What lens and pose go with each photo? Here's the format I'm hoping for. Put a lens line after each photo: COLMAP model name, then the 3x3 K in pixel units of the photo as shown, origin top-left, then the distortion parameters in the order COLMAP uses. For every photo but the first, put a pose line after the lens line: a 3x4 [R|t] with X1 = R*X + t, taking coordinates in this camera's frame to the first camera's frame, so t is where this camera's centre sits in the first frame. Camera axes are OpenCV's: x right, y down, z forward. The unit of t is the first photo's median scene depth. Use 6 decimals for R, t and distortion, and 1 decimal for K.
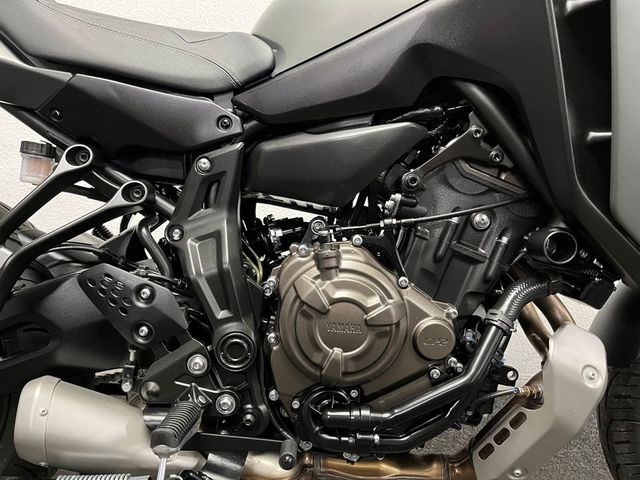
lens RADIAL K [[485.7, 0, 319.4], [0, 485.7, 239.8], [0, 0, 1]] dist [0.015650, -0.010050]
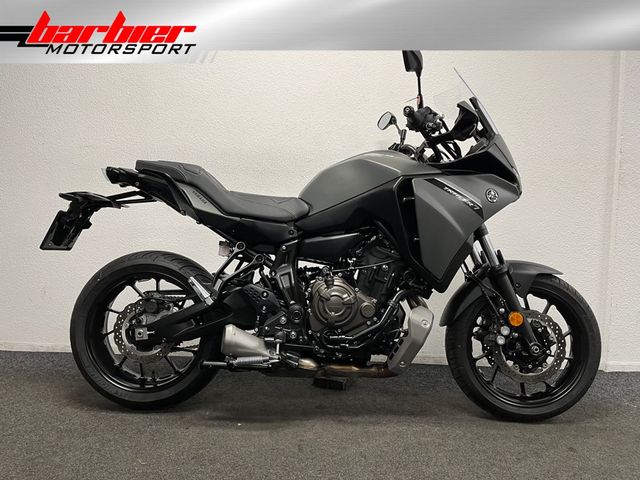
lens RADIAL K [[485.7, 0, 321.1], [0, 485.7, 238.1], [0, 0, 1]] dist [0.015650, -0.010050]
pose [[0.999941, -0.010484, -0.002682, -0.019940], [0.010189, 0.995605, -0.093093, 0.047727], [0.003646, 0.093060, 0.995654, -1.781941]]
